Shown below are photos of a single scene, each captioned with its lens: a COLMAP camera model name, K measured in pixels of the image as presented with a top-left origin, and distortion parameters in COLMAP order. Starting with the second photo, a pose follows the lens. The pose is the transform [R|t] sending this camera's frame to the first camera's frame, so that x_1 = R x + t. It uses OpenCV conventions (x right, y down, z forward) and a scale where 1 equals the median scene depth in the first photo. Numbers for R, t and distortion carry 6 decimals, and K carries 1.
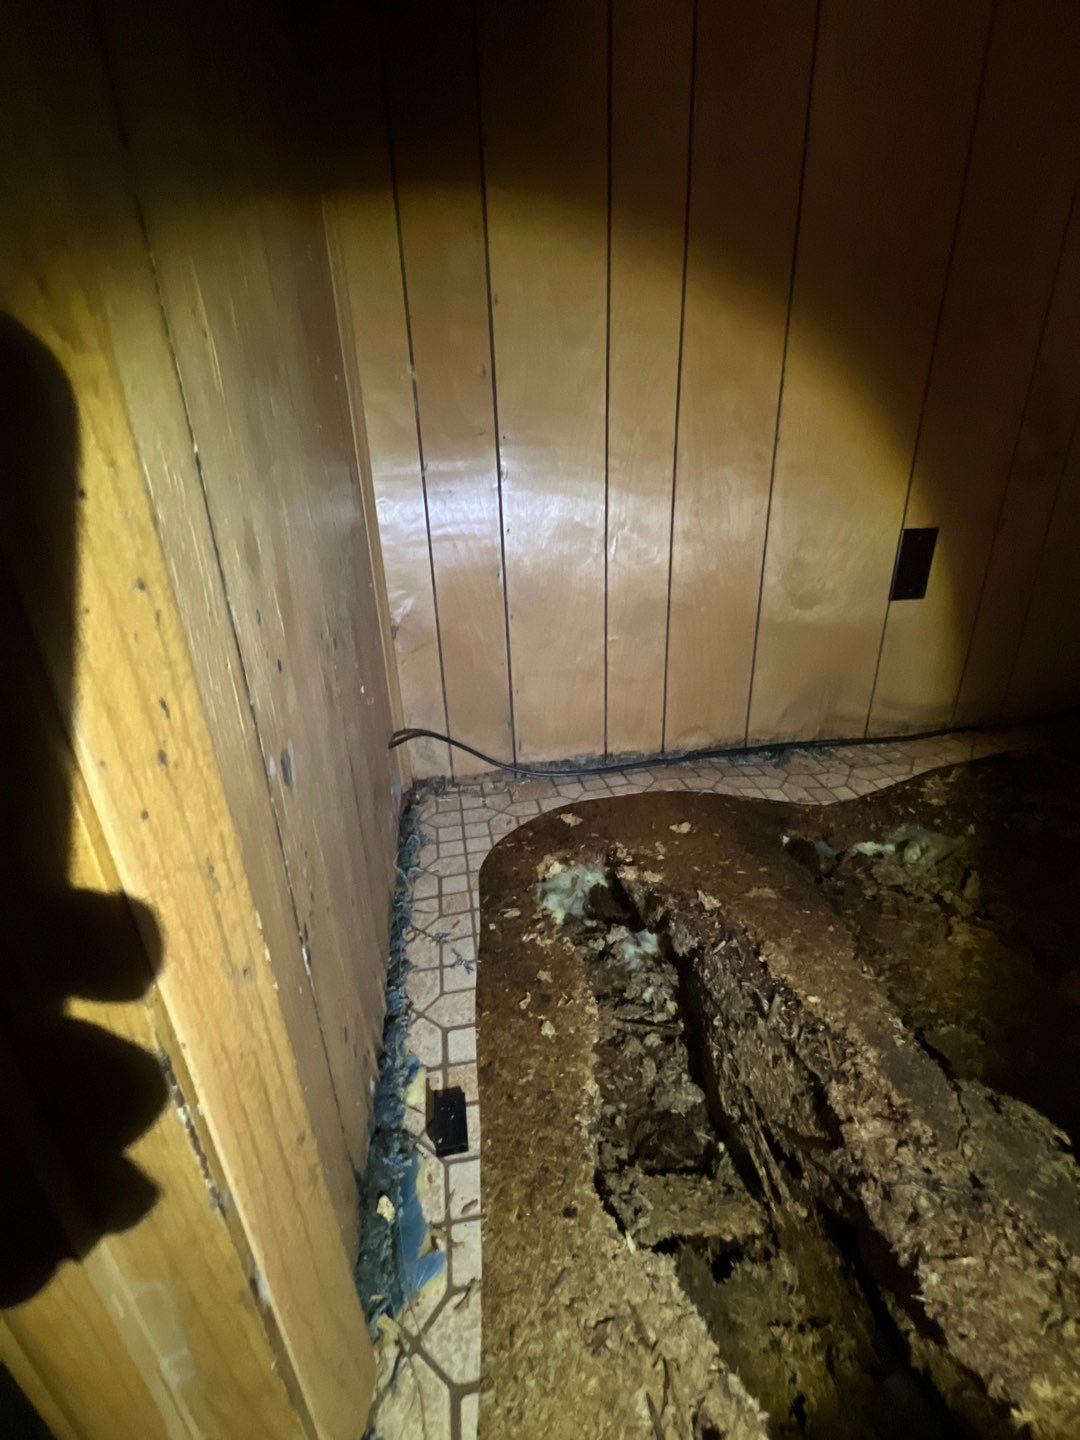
lens RADIAL K [[580.3, 0, 544.5], [0, 580.3, 718.6], [0, 0, 1]] dist [-0.001055, -0.002196]
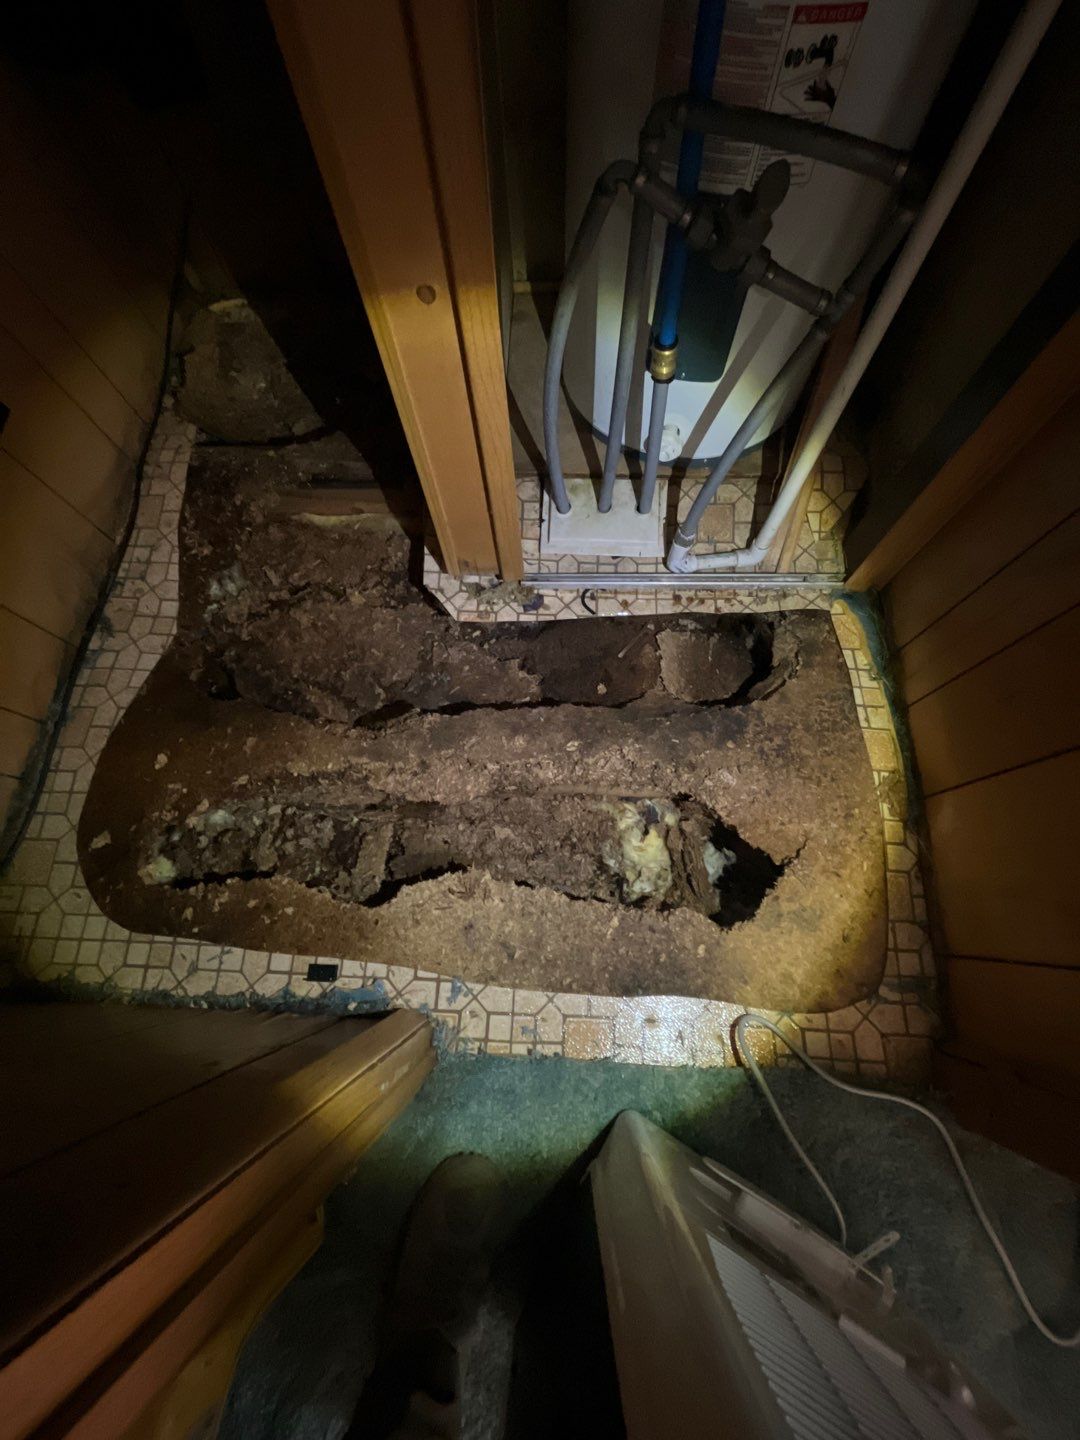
lens RADIAL K [[580.3, 0, 545.2], [0, 580.3, 719.6], [0, 0, 1]] dist [-0.001055, -0.002196]
pose [[0.219417, -0.915026, 0.338503, 0.098560], [0.370741, 0.399130, 0.838598, -0.795089], [-0.902445, -0.058505, 0.426814, -0.386274]]
